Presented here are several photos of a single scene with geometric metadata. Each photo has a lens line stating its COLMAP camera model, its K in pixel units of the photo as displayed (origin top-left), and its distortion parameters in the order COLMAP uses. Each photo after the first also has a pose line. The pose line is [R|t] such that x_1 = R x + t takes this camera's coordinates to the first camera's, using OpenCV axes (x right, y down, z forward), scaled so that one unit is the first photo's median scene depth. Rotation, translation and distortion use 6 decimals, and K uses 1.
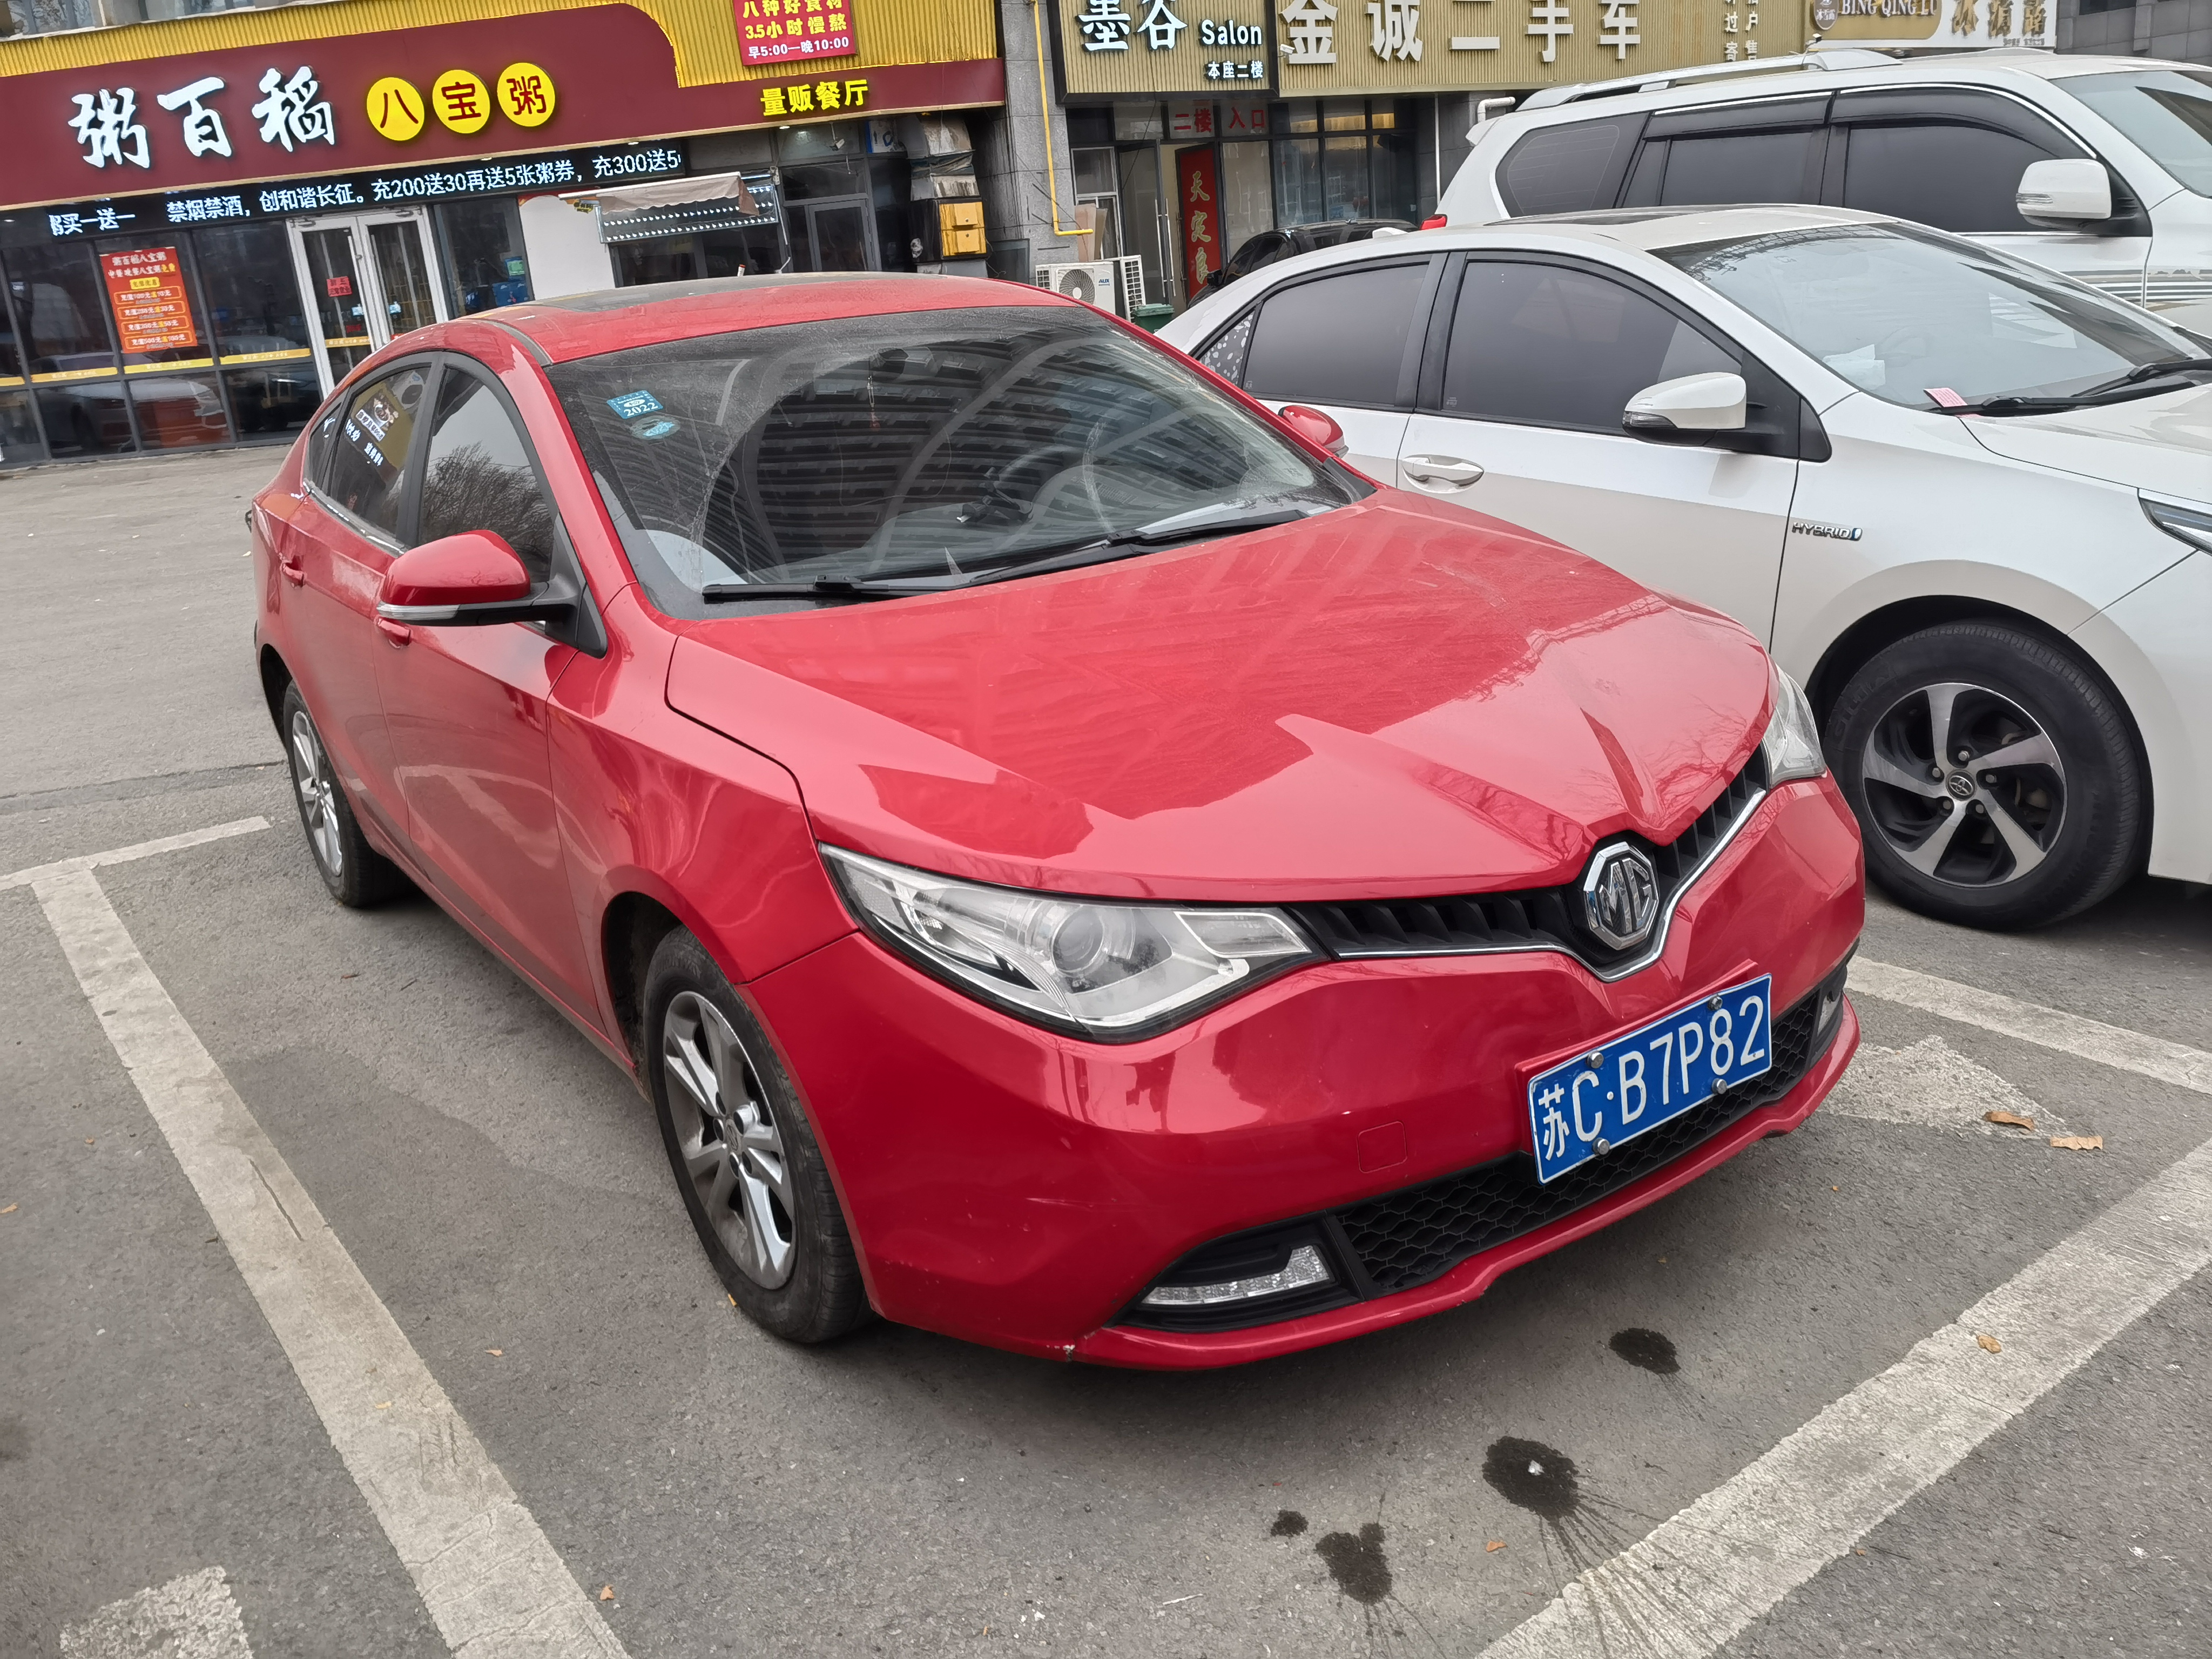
lens RADIAL K [[1751.1, 0, 1099.6], [0, 1751.1, 815.6], [0, 0, 1]] dist [0.042124, -0.050628]
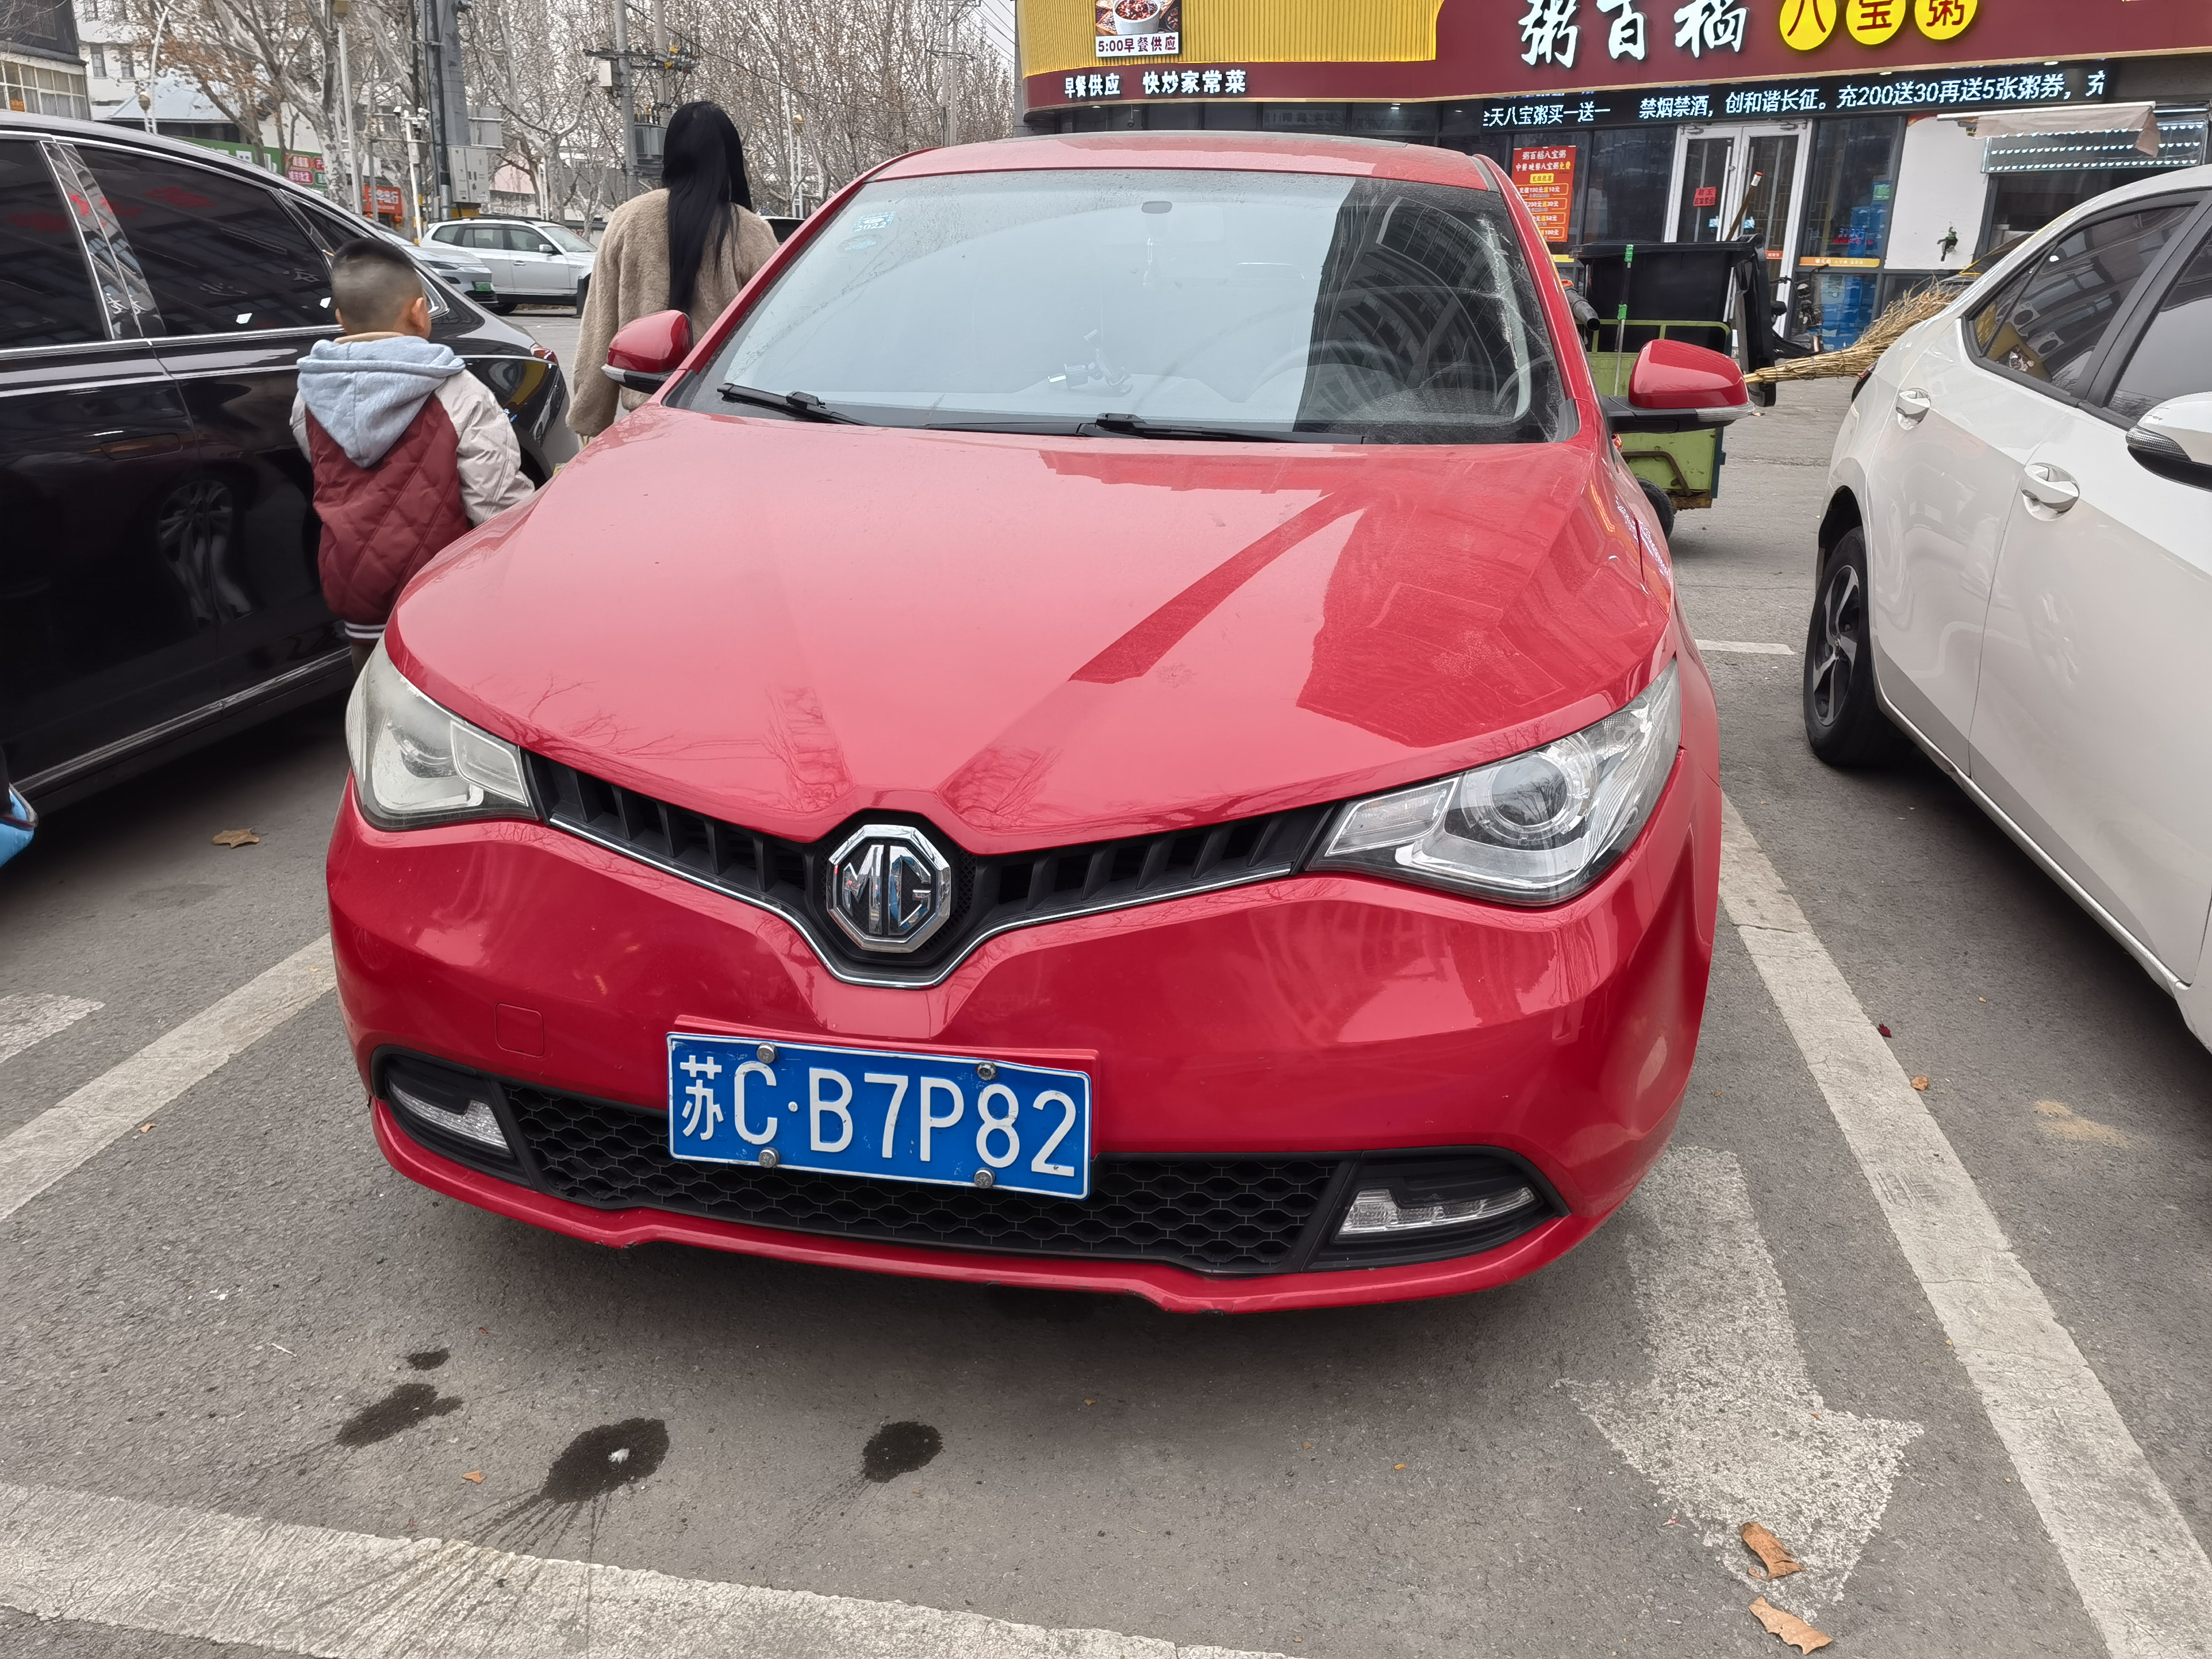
lens RADIAL K [[1751.1, 0, 1104.1], [0, 1751.1, 849.3], [0, 0, 1]] dist [0.042124, -0.050628]
pose [[0.712031, 0.324293, -0.622772, 0.811512], [-0.290118, 0.943581, 0.159647, -0.120426], [0.639408, 0.067004, 0.765942, 0.423809]]
